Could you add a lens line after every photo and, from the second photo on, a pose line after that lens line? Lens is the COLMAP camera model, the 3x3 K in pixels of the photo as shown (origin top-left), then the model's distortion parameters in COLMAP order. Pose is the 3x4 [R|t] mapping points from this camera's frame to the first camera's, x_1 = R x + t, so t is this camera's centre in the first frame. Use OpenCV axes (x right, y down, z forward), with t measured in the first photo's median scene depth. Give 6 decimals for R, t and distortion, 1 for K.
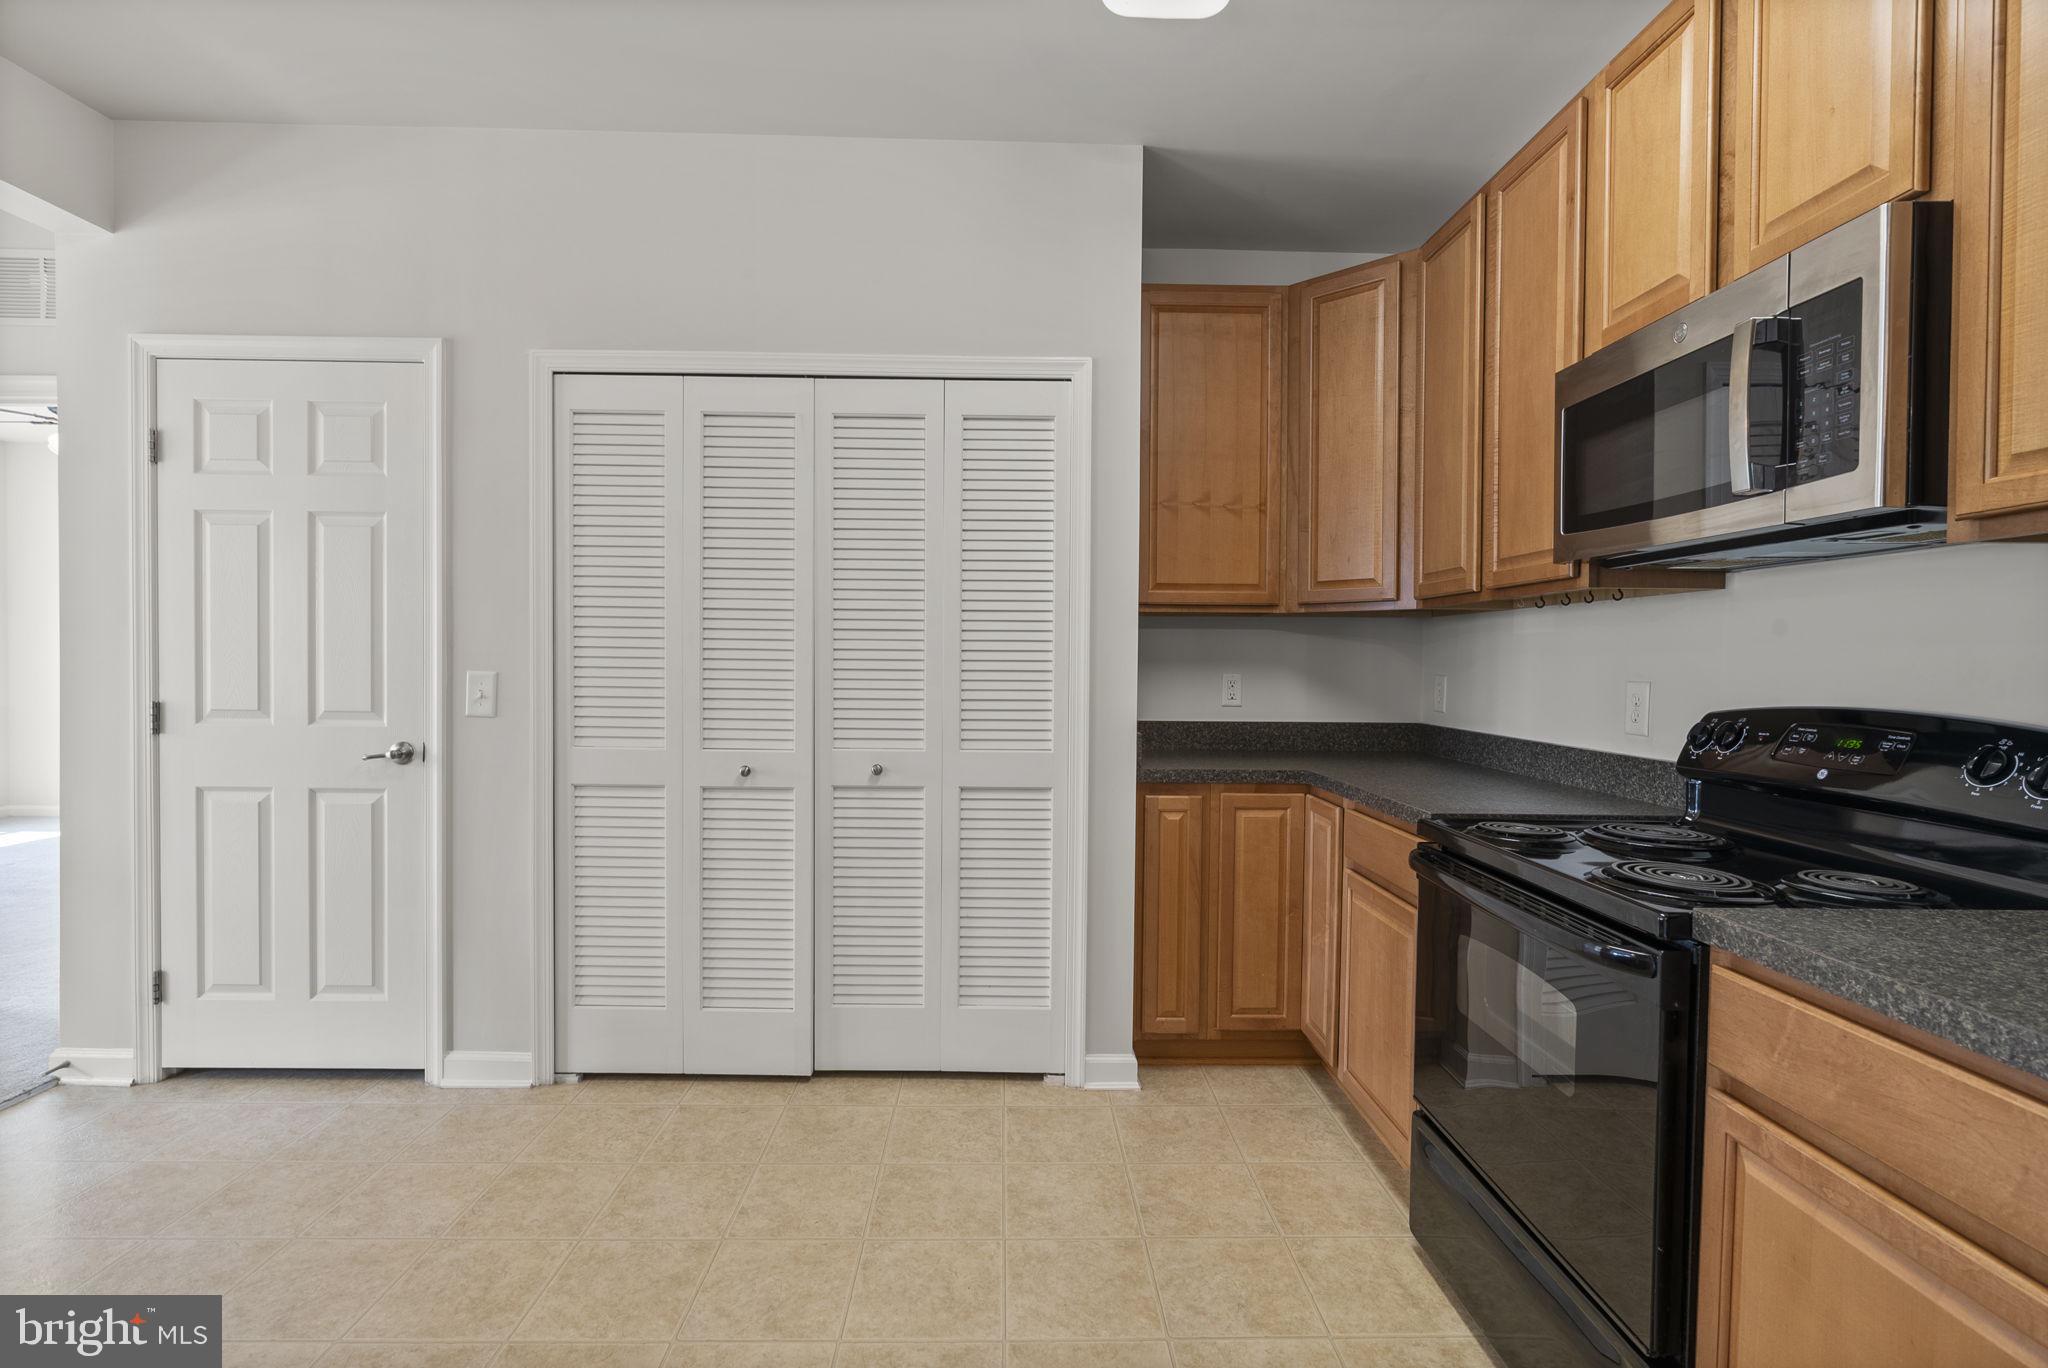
lens RADIAL K [[974.2, 0, 1018.8], [0, 974.2, 678.6], [0, 0, 1]] dist [-0.008335, 0.000805]
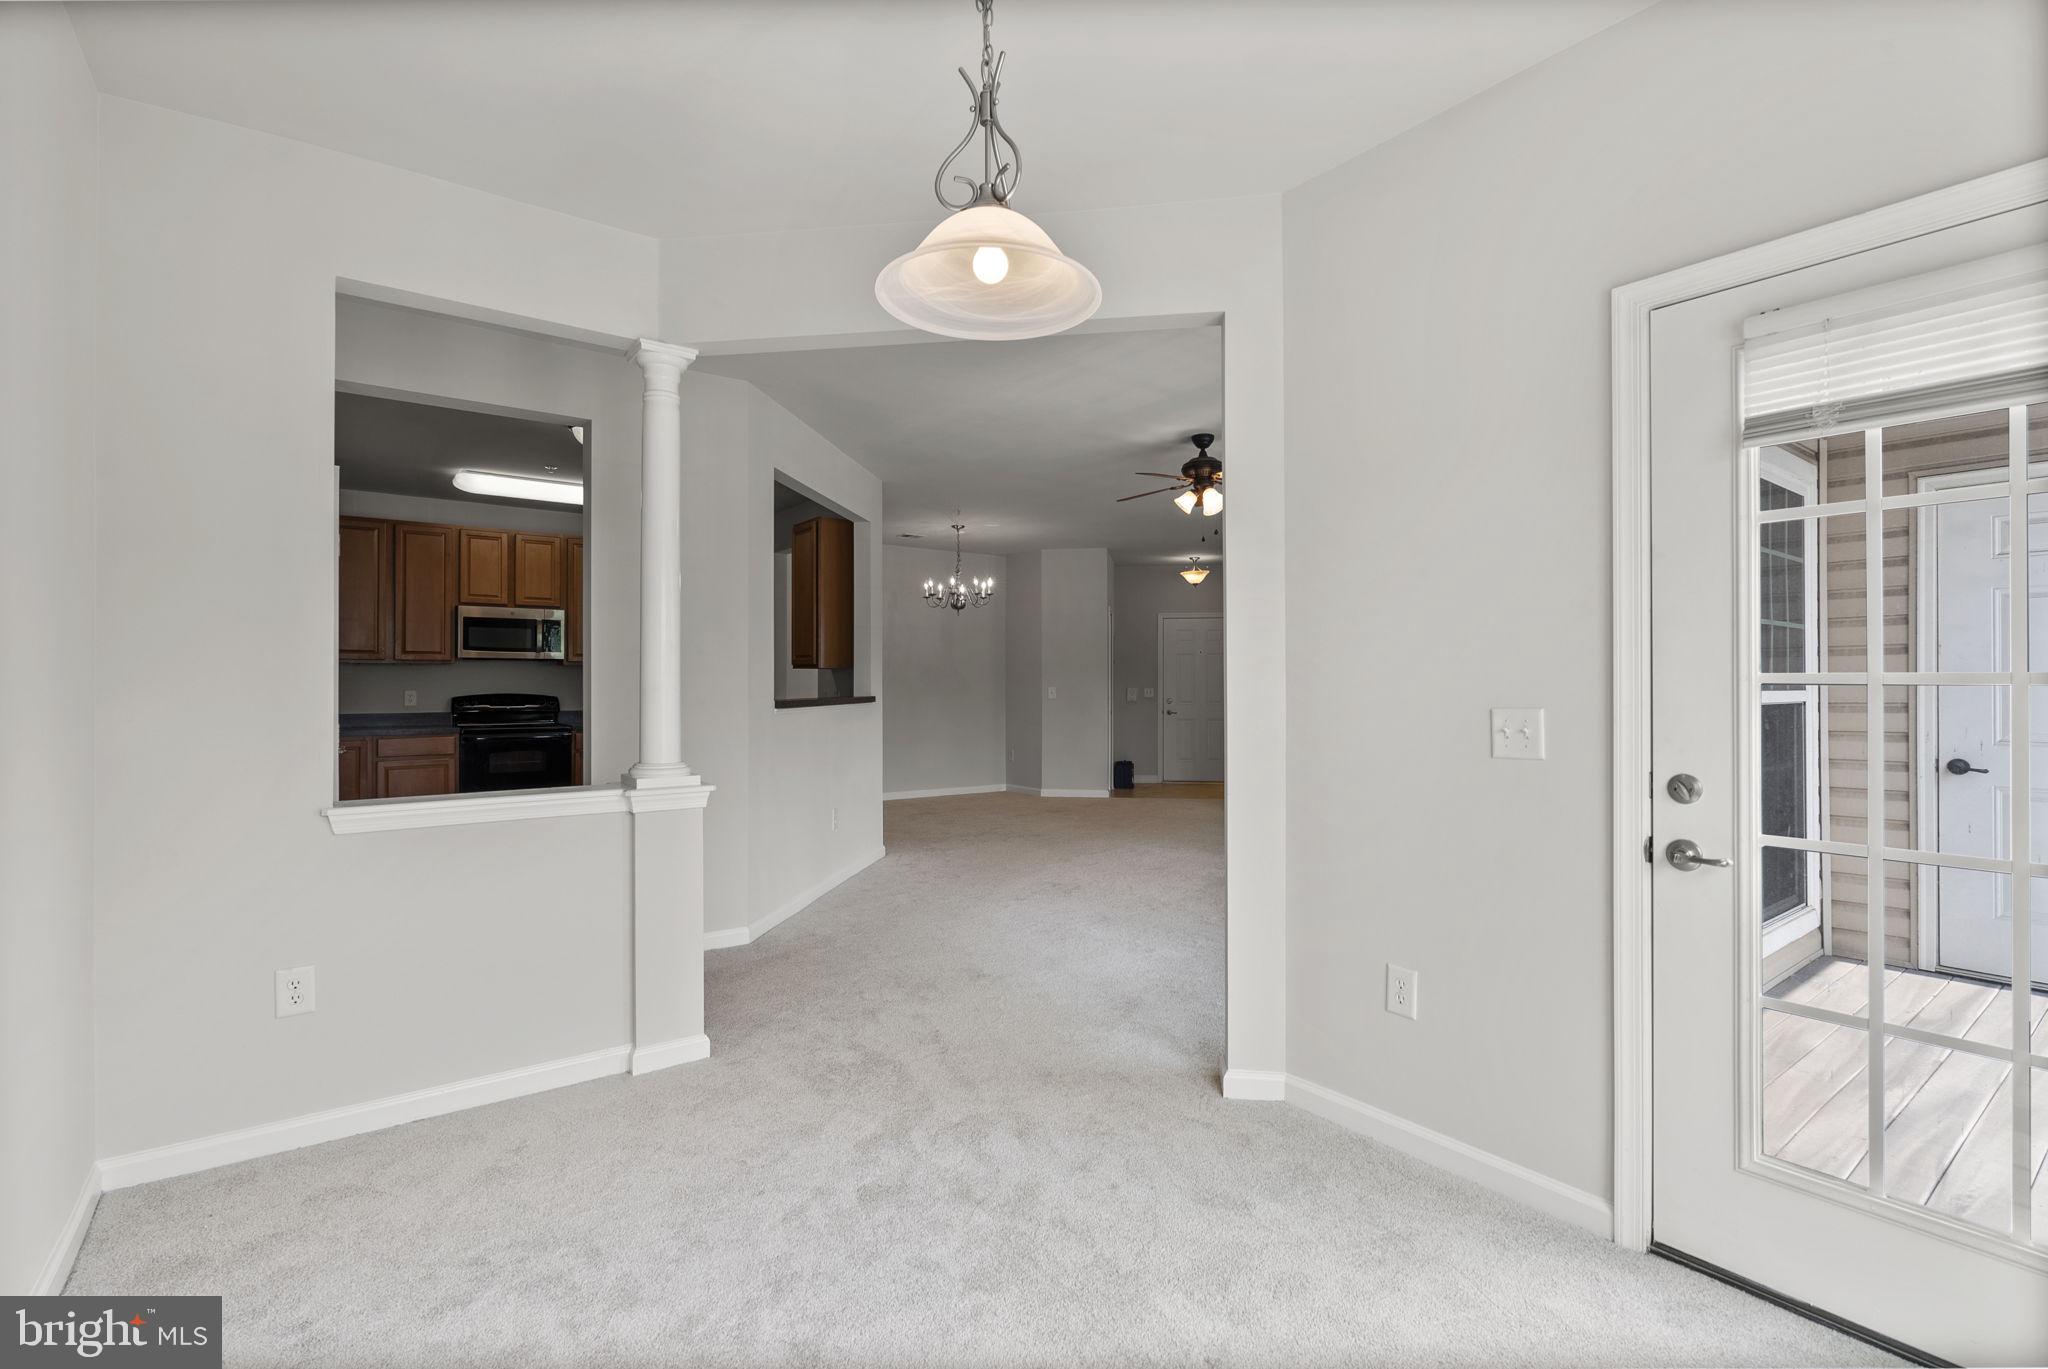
lens RADIAL K [[917.7, 0, 1024.8], [0, 917.7, 679.2], [0, 0, 1]] dist [-0.008640, 0.000063]
pose [[-0.592680, -0.007600, 0.805402, -2.433552], [0.009554, 0.999819, 0.016465, -0.050467], [-0.805381, 0.017453, -0.592500, 0.918116]]
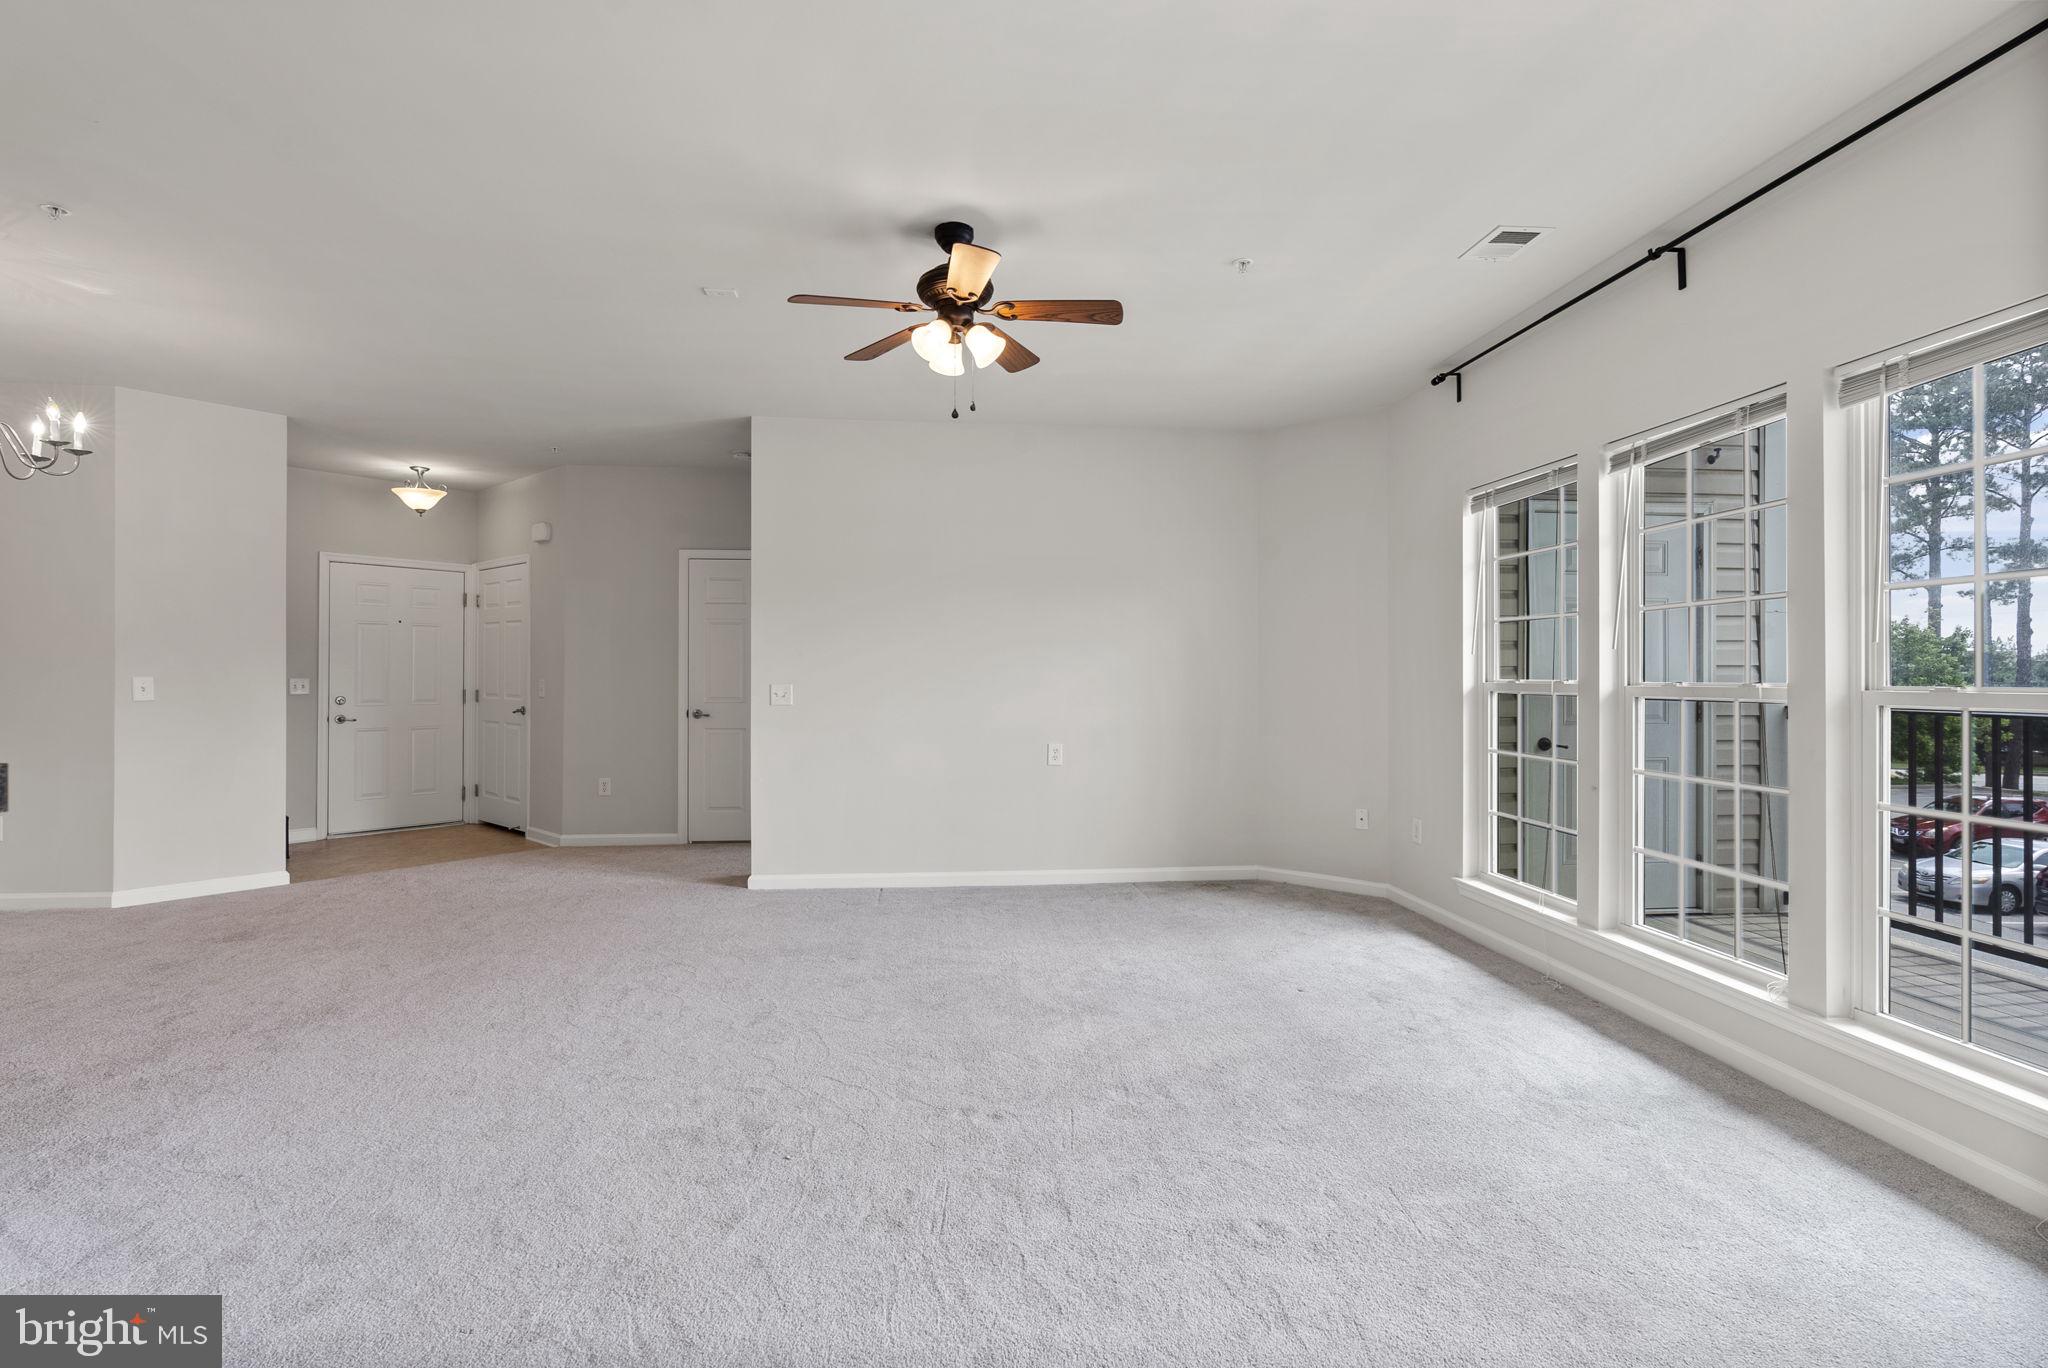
lens RADIAL K [[927.5, 0, 1016.1], [0, 927.5, 676.9], [0, 0, 1]] dist [-0.013104, 0.009138]
pose [[-0.996742, -0.015162, -0.079219, -1.135069], [-0.016813, 0.999654, 0.020211, -0.023169], [0.078885, 0.021477, -0.996652, 0.581563]]
